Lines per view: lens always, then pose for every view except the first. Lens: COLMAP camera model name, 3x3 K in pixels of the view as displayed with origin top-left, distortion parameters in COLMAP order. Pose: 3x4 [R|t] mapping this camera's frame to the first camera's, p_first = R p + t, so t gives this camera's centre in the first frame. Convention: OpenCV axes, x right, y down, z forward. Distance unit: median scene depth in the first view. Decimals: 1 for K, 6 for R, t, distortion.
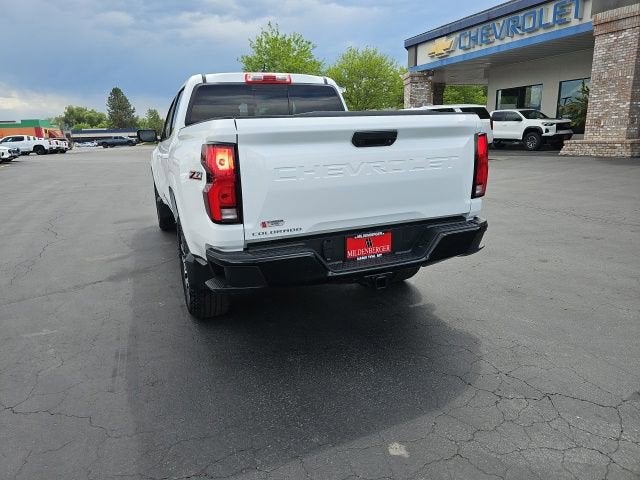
lens RADIAL K [[423.7, 0, 309.2], [0, 423.7, 241.7], [0, 0, 1]] dist [0.054306, -0.044754]
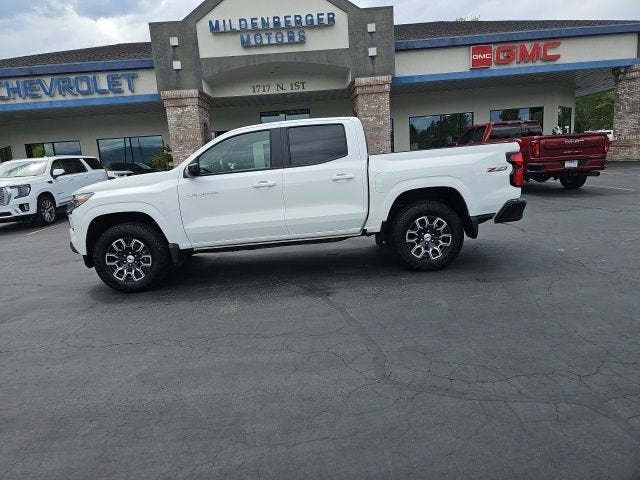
lens RADIAL K [[423.4, 0, 312.1], [0, 423.4, 235.1], [0, 0, 1]] dist [0.056475, -0.048202]
pose [[0.370949, -0.153104, 0.915945, -0.430043], [0.284663, 0.957581, 0.044778, -0.033491], [-0.883948, 0.244126, 0.398797, 0.177531]]
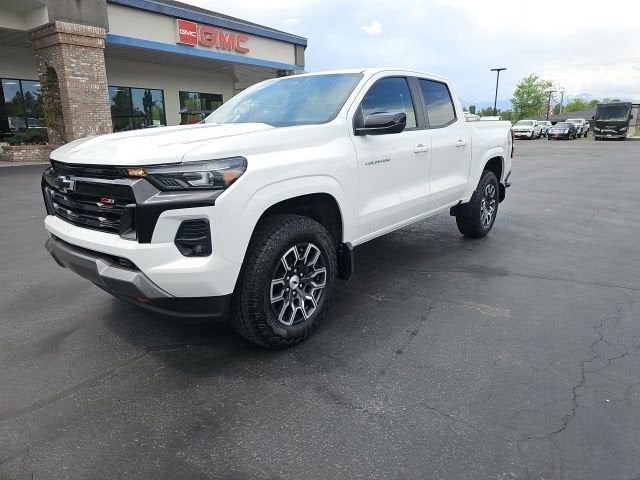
lens RADIAL K [[423.4, 0, 328.3], [0, 423.4, 229.8], [0, 0, 1]] dist [0.056475, -0.048202]
pose [[-0.490502, -0.164823, 0.855711, -0.328355], [0.236048, 0.920111, 0.312533, -0.120169], [-0.838862, 0.355287, -0.412410, 0.519871]]
